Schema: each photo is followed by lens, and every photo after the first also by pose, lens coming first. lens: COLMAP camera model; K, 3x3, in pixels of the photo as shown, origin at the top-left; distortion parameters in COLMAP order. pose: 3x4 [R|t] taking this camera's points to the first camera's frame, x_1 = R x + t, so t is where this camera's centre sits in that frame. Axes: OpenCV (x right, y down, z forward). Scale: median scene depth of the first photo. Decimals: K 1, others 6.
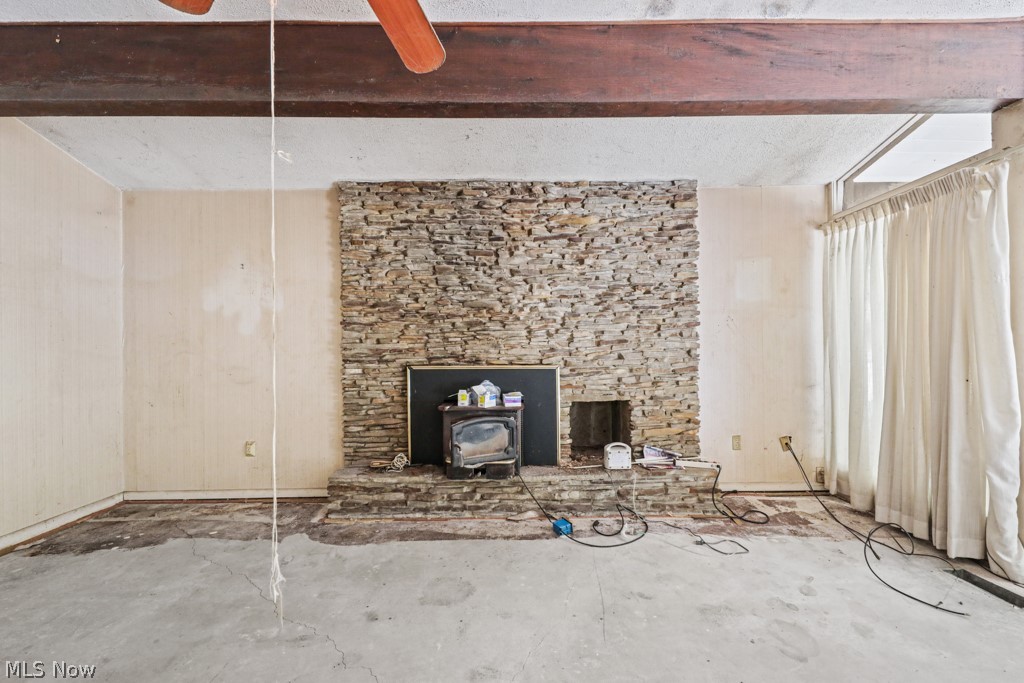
lens RADIAL K [[397.7, 0, 511.4], [0, 397.7, 348.8], [0, 0, 1]] dist [0.011958, -0.006608]
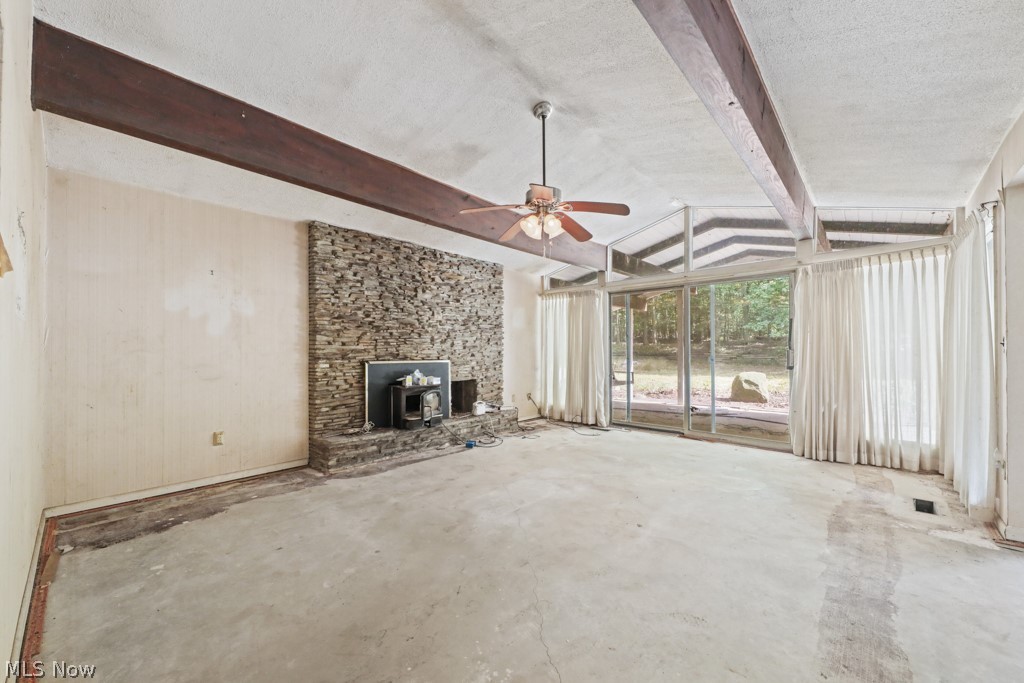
lens RADIAL K [[397.7, 0, 511.4], [0, 397.7, 348.8], [0, 0, 1]] dist [0.011958, -0.006608]
pose [[0.677464, 0.012036, 0.735458, -0.946265], [-0.006099, 0.999924, -0.010746, 0.009624], [-0.735531, 0.002795, 0.677485, -0.355988]]
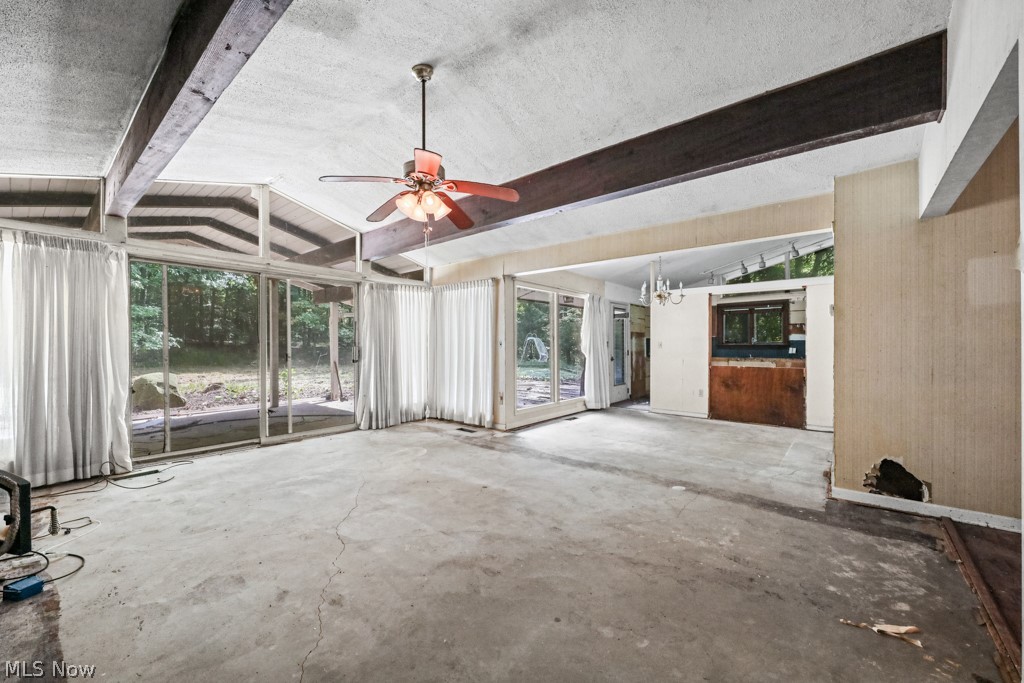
lens RADIAL K [[397.7, 0, 511.4], [0, 397.7, 348.8], [0, 0, 1]] dist [0.011958, -0.006608]
pose [[-0.767326, 0.007929, 0.641209, -0.868234], [0.008971, 0.999958, -0.001630, 0.009312], [-0.641195, 0.004501, -0.767365, 0.819909]]
